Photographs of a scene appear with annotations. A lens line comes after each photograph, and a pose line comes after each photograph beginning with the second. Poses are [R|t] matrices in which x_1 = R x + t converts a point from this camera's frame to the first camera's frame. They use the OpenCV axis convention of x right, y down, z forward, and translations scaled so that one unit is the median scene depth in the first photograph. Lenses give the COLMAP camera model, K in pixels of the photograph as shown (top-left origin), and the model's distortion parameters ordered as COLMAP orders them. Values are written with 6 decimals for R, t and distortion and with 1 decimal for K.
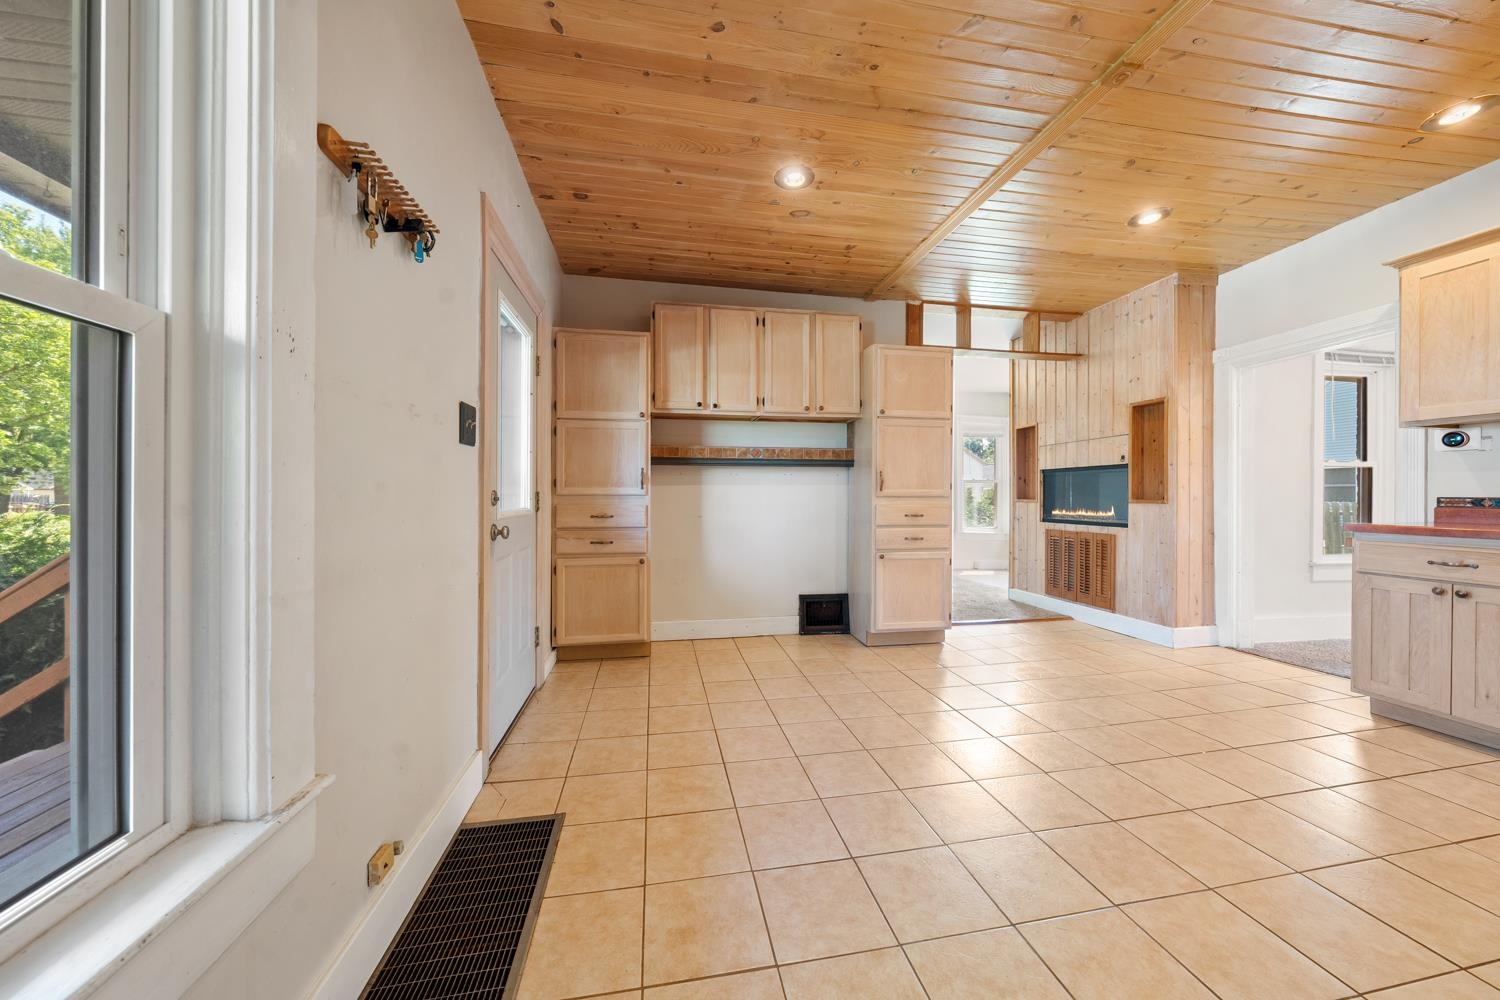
lens RADIAL K [[513.5, 0, 749.0], [0, 513.5, 497.9], [0, 0, 1]] dist [-0.001997, -0.000051]
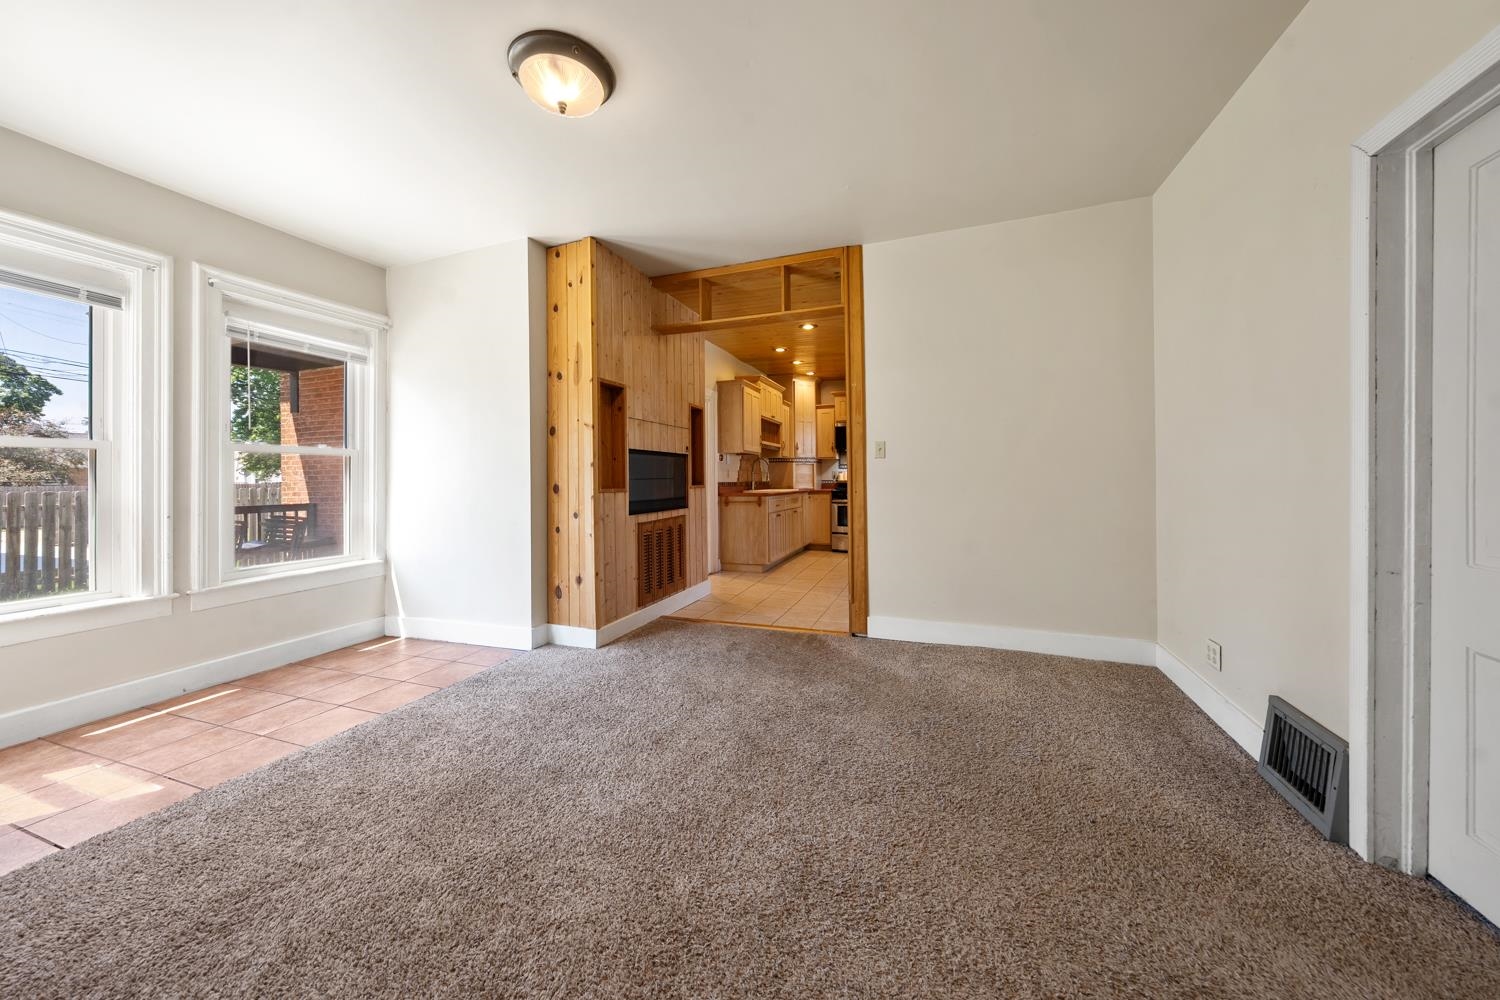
lens RADIAL K [[513.5, 0, 745.3], [0, 513.5, 474.0], [0, 0, 1]] dist [-0.001997, -0.000051]
pose [[-0.862253, 0.015706, 0.506234, 0.048073], [0.012285, 0.999874, -0.010098, -0.009713], [-0.506329, -0.002488, -0.862337, 2.027998]]
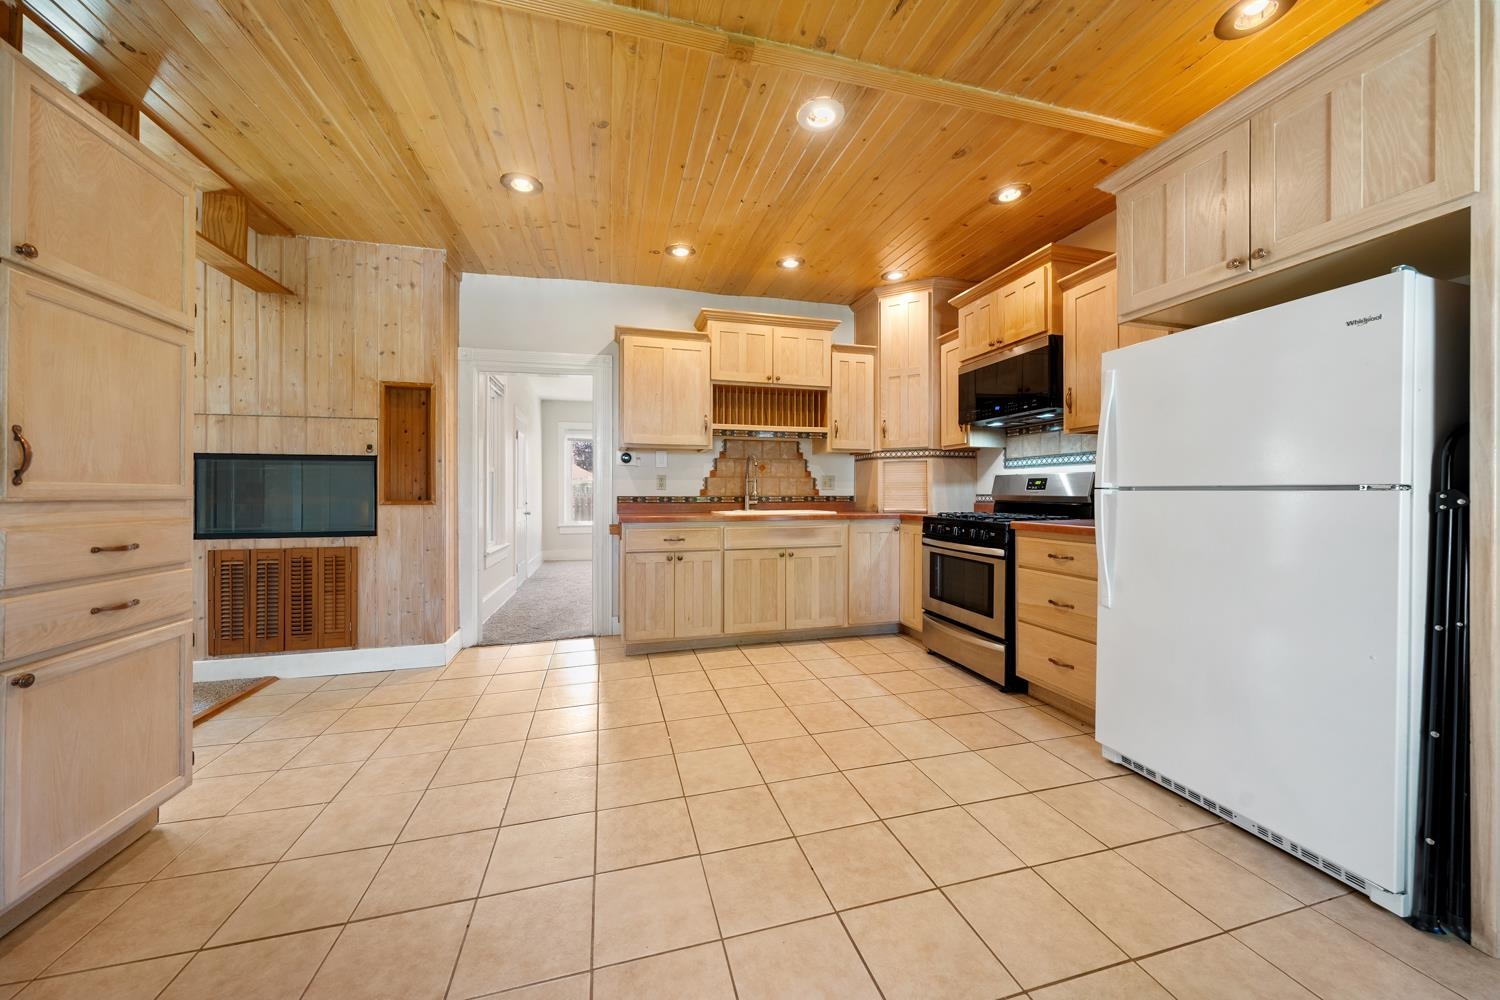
lens RADIAL K [[513.5, 0, 745.2], [0, 513.5, 492.1], [0, 0, 1]] dist [-0.001997, -0.000051]
pose [[-0.081128, 0.002438, 0.996701, -0.106398], [0.005494, 0.999983, -0.001999, -0.005484], [-0.996689, 0.005314, -0.081140, 0.520984]]
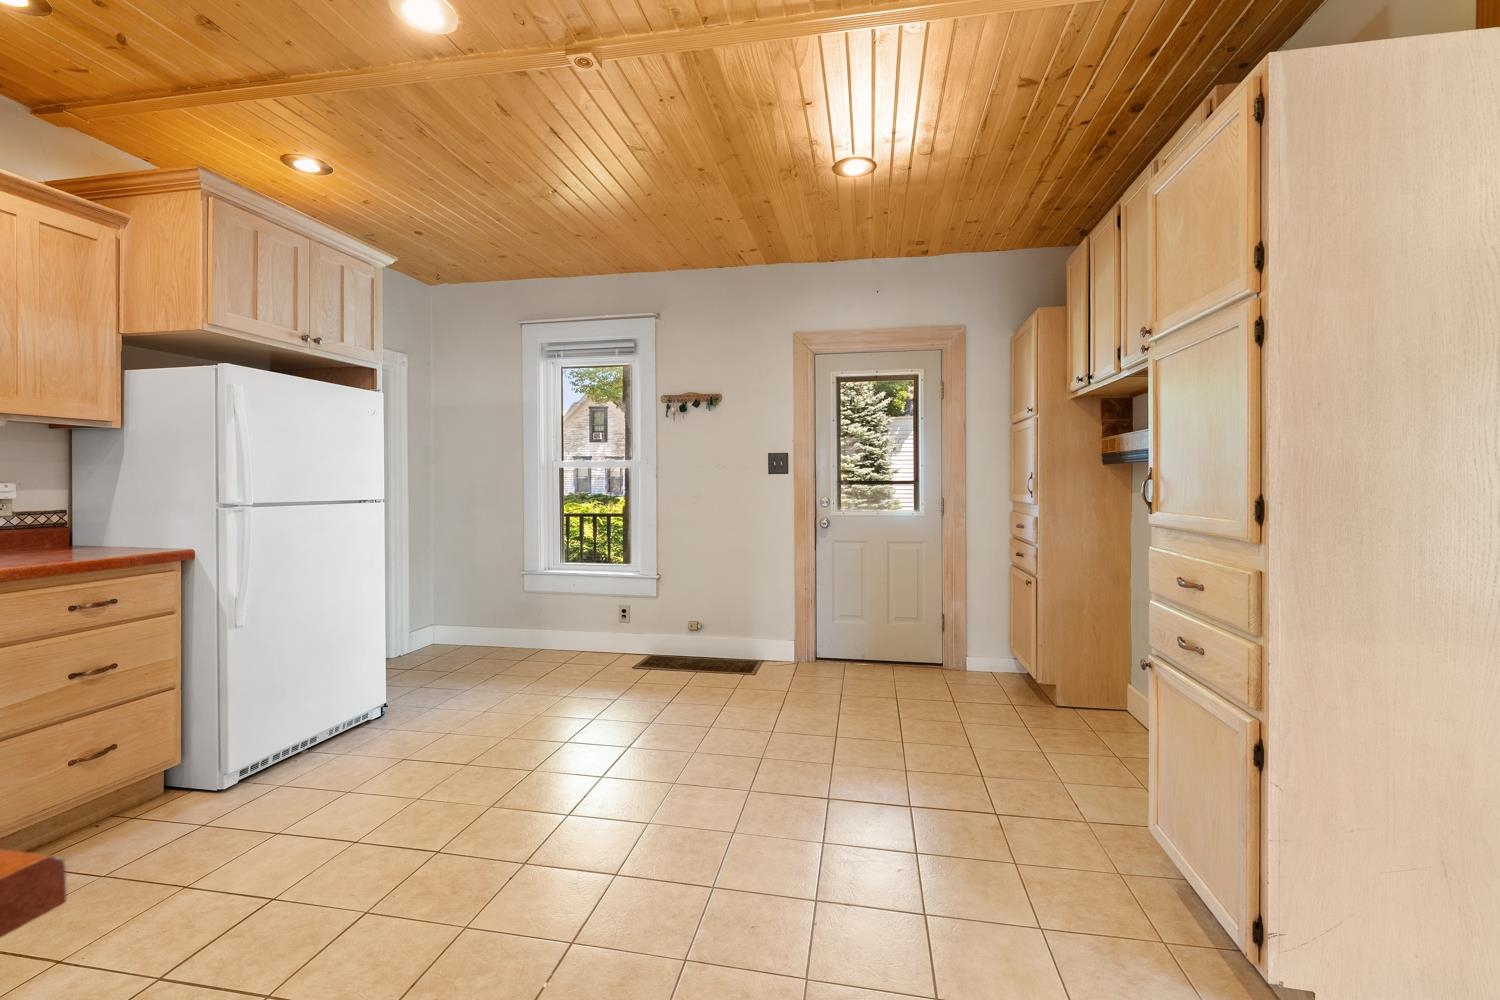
lens RADIAL K [[655.7, 0, 753.6], [0, 655.7, 481.7], [0, 0, 1]] dist [0.001316, -0.001200]
pose [[-0.348921, 0.001241, -0.937151, 0.839181], [-0.005460, 0.999979, 0.003357, -0.037700], [0.937136, 0.006288, -0.348907, 0.826208]]
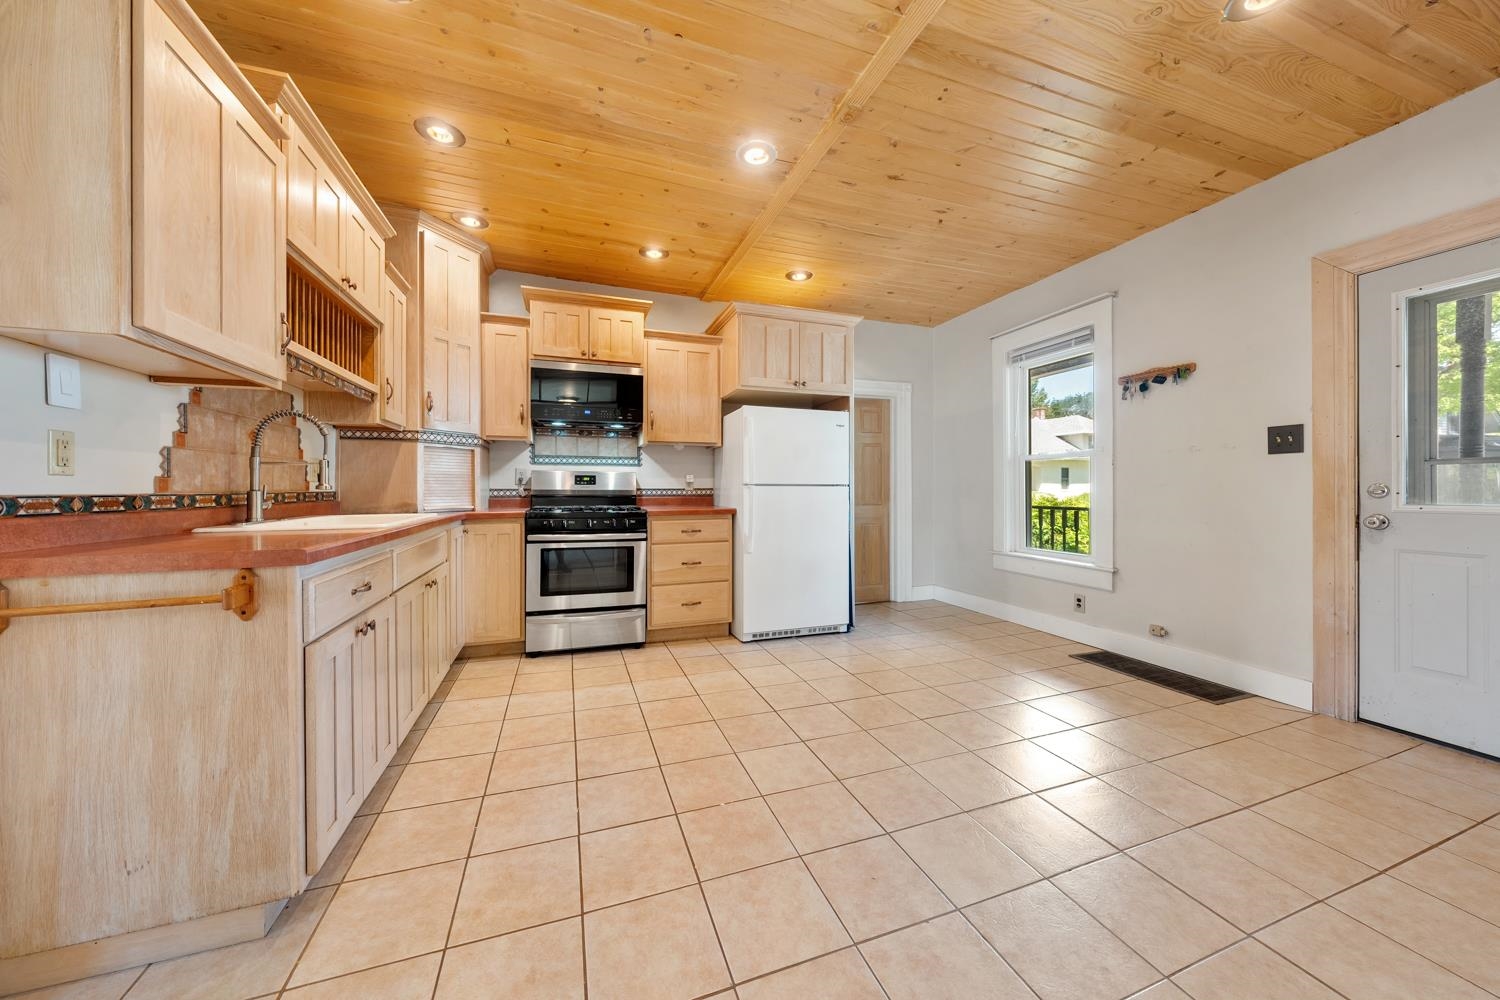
lens RADIAL K [[513.5, 0, 744.6], [0, 513.5, 492.9], [0, 0, 1]] dist [-0.001997, -0.000051]
pose [[-0.987425, 0.003109, -0.158056, 0.551717], [0.001037, 0.999912, 0.013188, -0.005534], [0.158084, 0.012859, -0.987342, 1.016718]]
